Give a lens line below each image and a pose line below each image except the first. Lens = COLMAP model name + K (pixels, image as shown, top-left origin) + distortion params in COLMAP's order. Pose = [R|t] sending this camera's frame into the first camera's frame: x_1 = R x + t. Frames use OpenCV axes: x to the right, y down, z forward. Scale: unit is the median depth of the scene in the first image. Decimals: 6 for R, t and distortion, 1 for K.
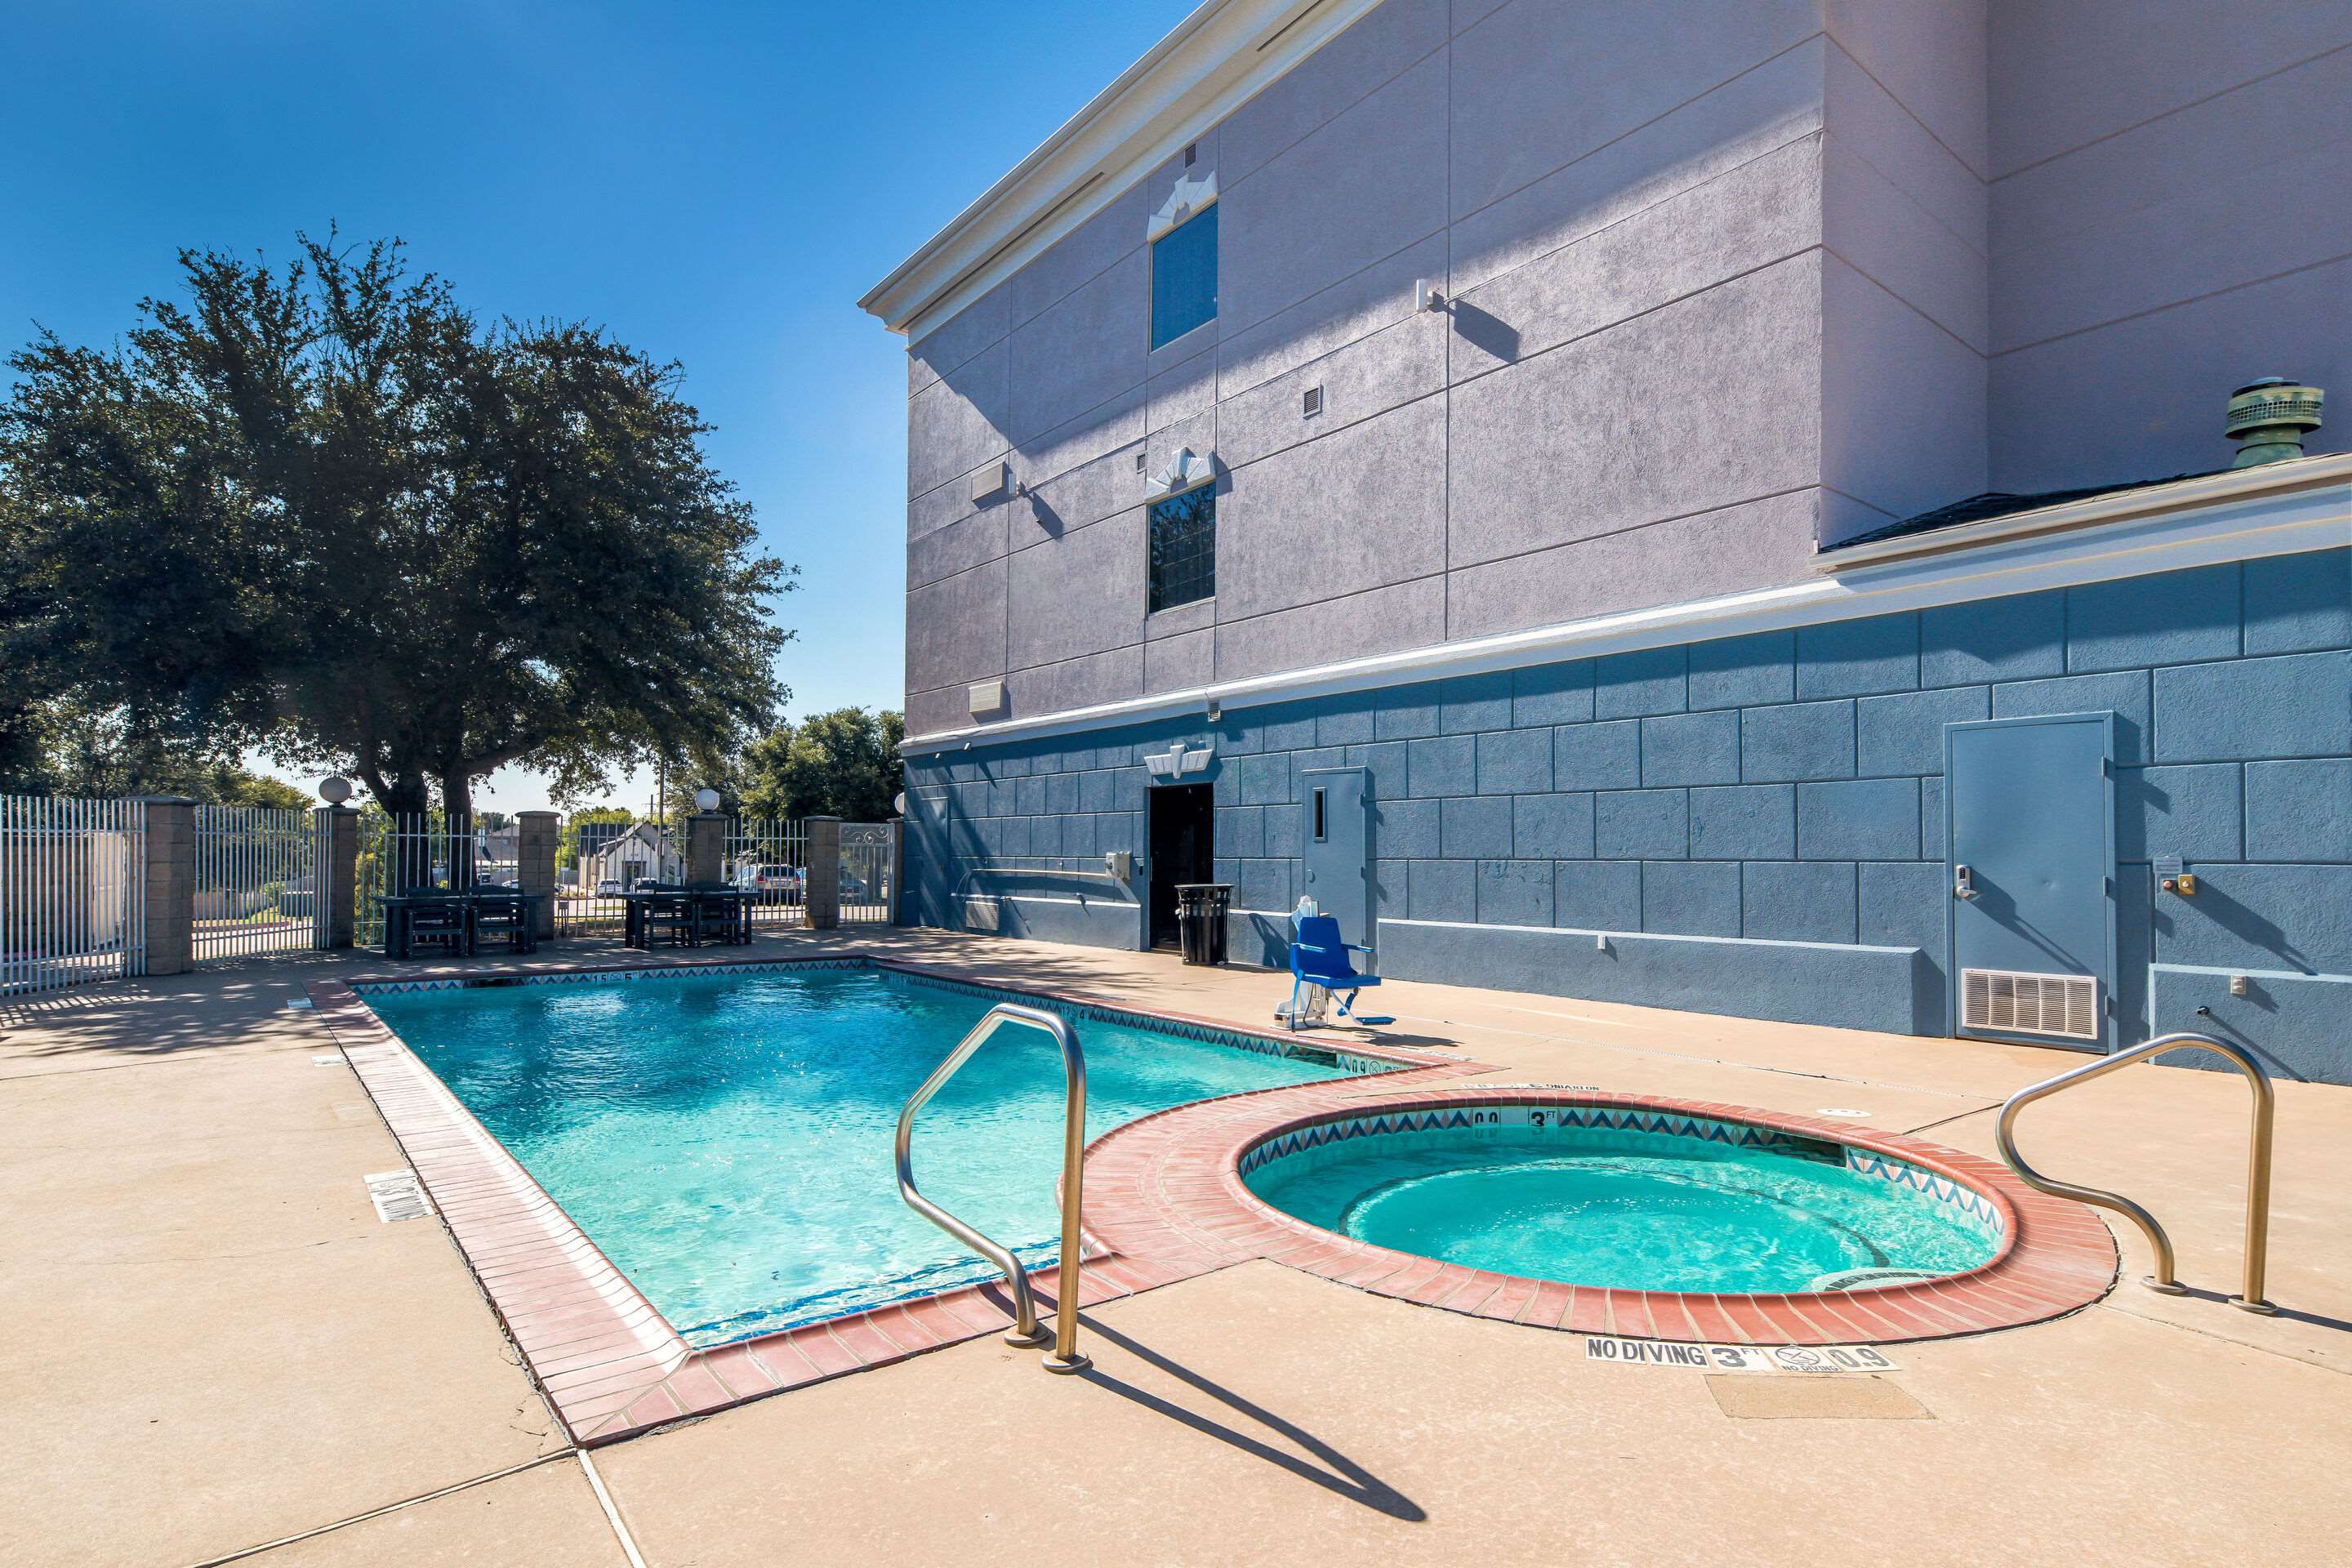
lens RADIAL K [[1215.5, 0, 1282.1], [0, 1215.5, 849.2], [0, 0, 1]] dist [-0.000934, 0.007321]
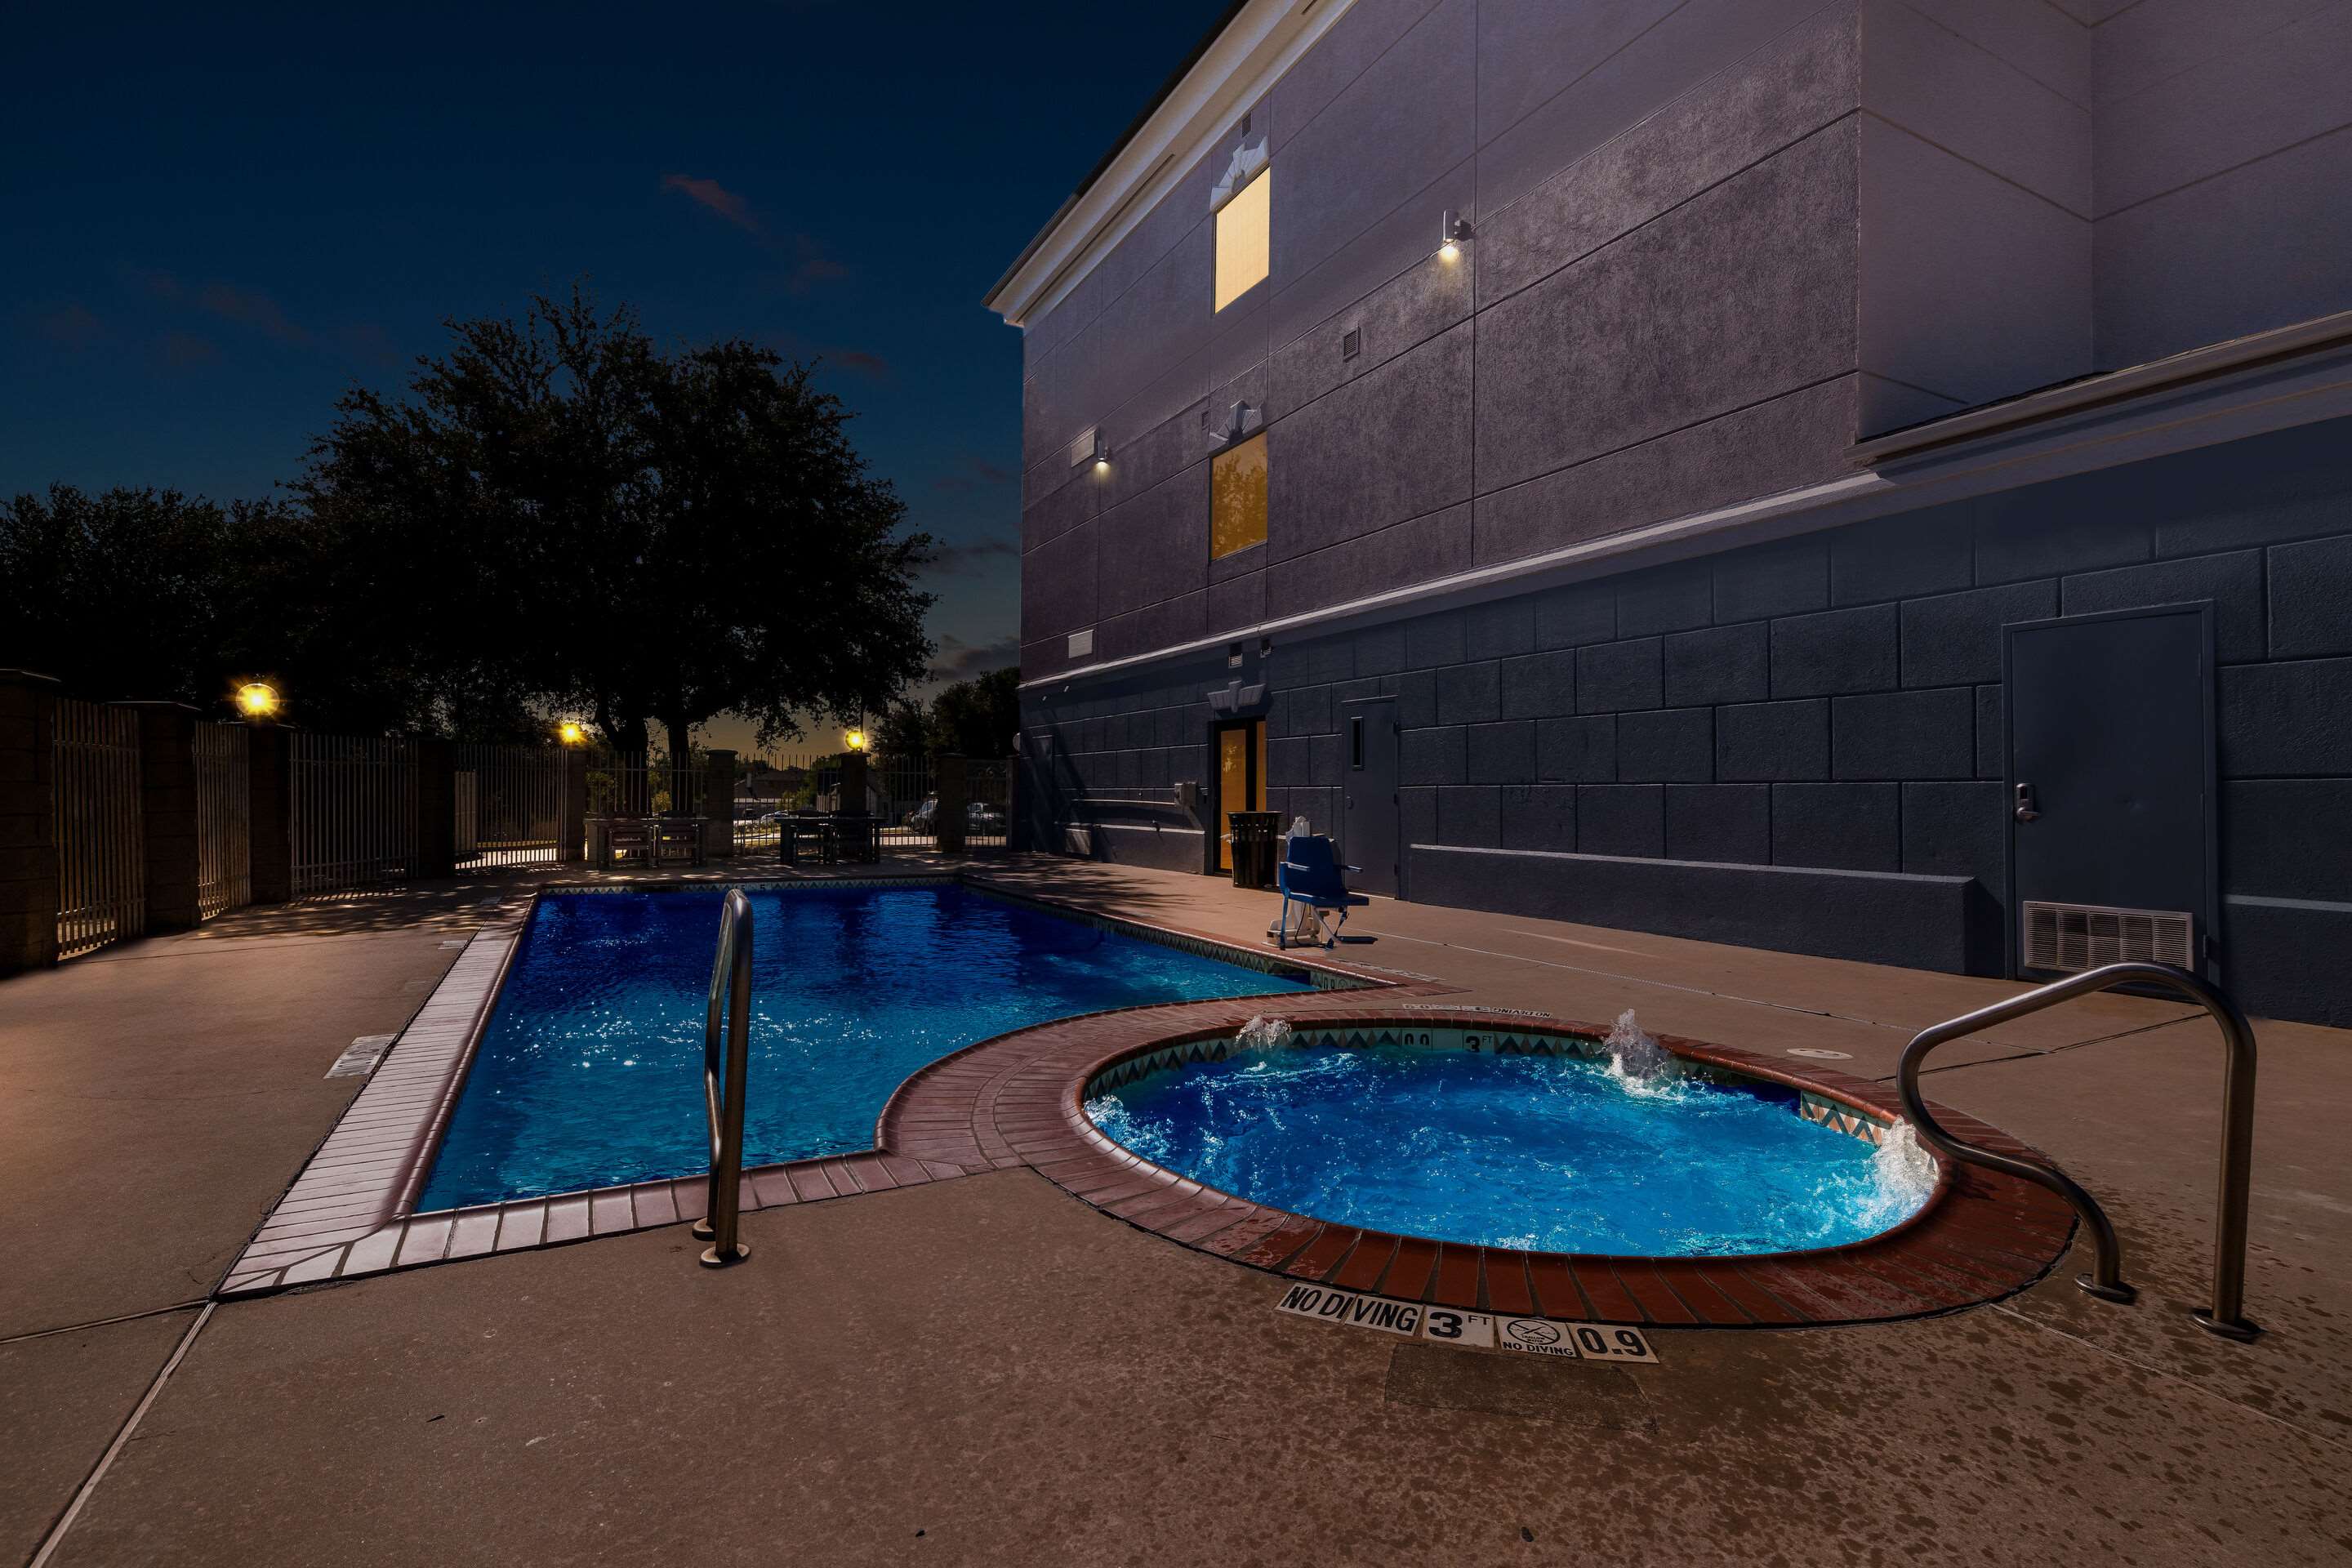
lens RADIAL K [[1107.4, 0, 1160.7], [0, 1107.4, 790.7], [0, 0, 1]] dist [0.002663, -0.001857]
pose [[0.975274, 0.000823, -0.220997, 0.092533], [-0.000566, 0.999999, 0.001224, 0.012830], [0.220998, -0.001068, 0.975274, 0.056189]]
